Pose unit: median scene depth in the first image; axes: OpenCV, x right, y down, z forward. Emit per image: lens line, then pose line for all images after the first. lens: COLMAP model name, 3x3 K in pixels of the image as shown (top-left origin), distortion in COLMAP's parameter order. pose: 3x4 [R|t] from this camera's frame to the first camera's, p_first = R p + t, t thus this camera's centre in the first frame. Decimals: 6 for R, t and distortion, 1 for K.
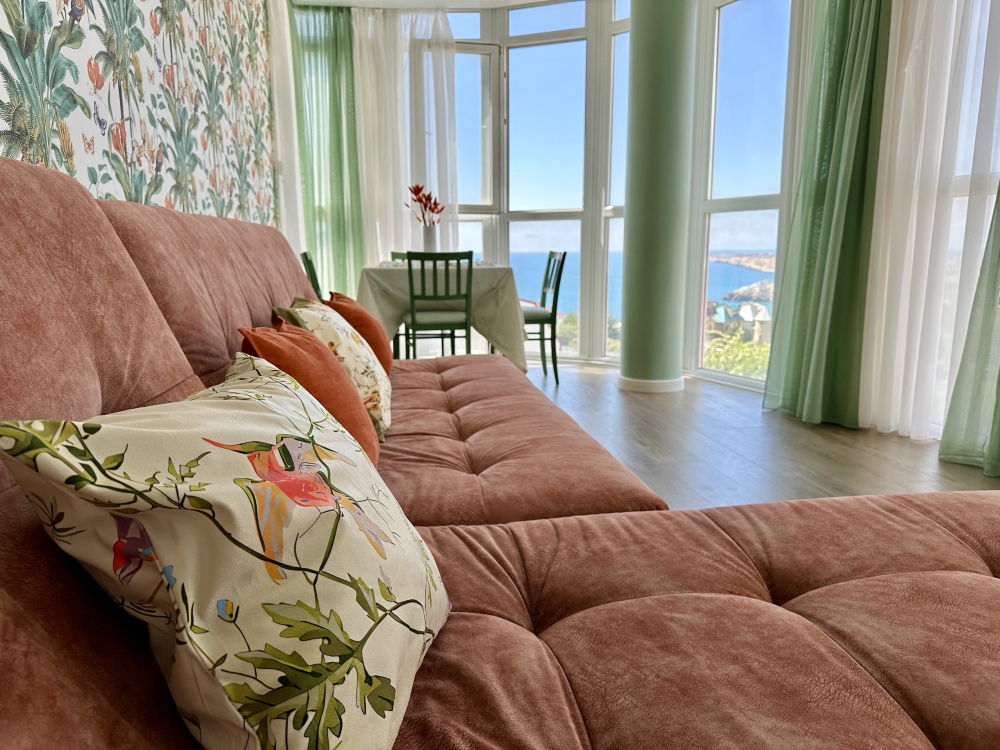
lens RADIAL K [[722.7, 0, 500.0], [0, 722.7, 375.0], [0, 0, 1]] dist [0.071358, -0.110282]
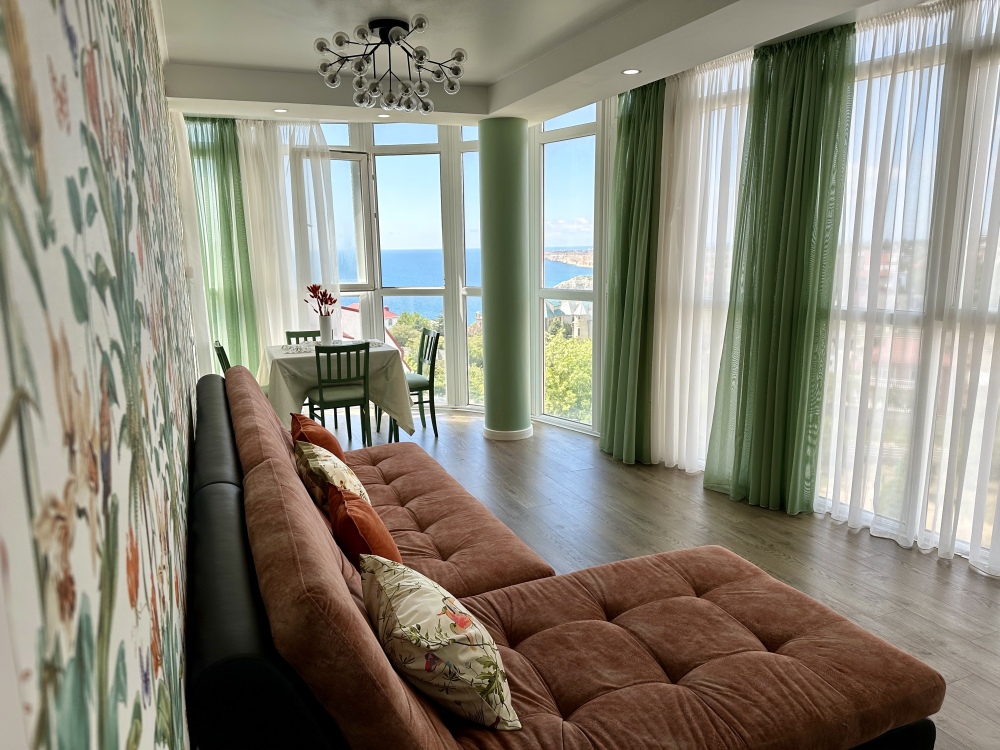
lens RADIAL K [[722.7, 0, 500.0], [0, 722.7, 375.0], [0, 0, 1]] dist [0.071358, -0.110282]
pose [[0.971690, -0.054723, 0.229834, -0.107113], [0.051613, 0.998476, 0.019523, -0.126935], [-0.230553, -0.007108, 0.973034, -0.279584]]
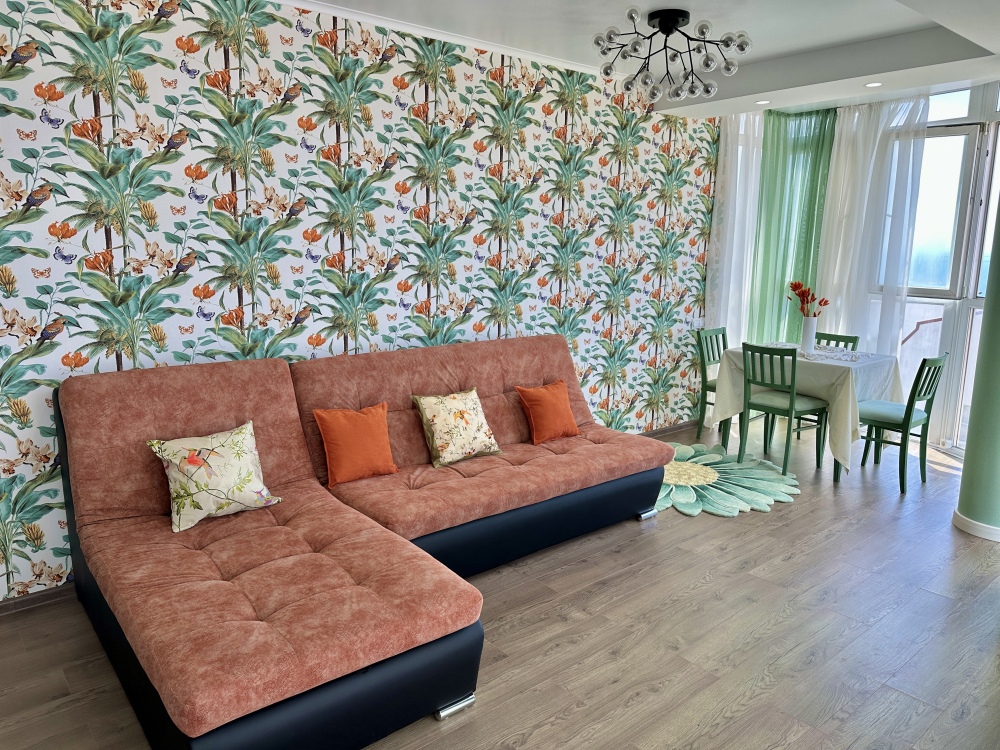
lens RADIAL K [[722.7, 0, 500.0], [0, 722.7, 375.0], [0, 0, 1]] dist [0.071358, -0.110282]
pose [[0.494934, 0.170146, -0.852110, 0.702276], [-0.155633, 0.982142, 0.105714, -0.179444], [0.854880, 0.080295, 0.512575, 0.032182]]
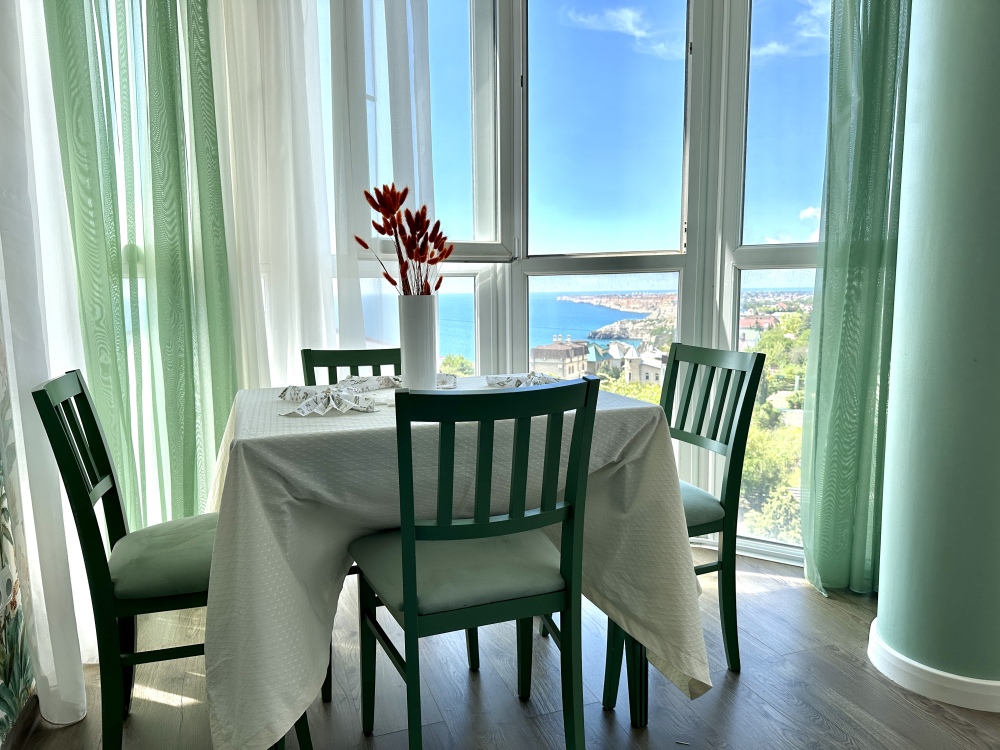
lens RADIAL K [[679.5, 0, 487.1], [0, 679.5, 373.4], [0, 0, 1]] dist [0.068306, -0.084060]
pose [[0.984756, -0.028395, 0.171610, -0.136662], [0.036871, 0.998242, -0.046403, -0.161566], [-0.169990, 0.052023, 0.984072, 0.709964]]
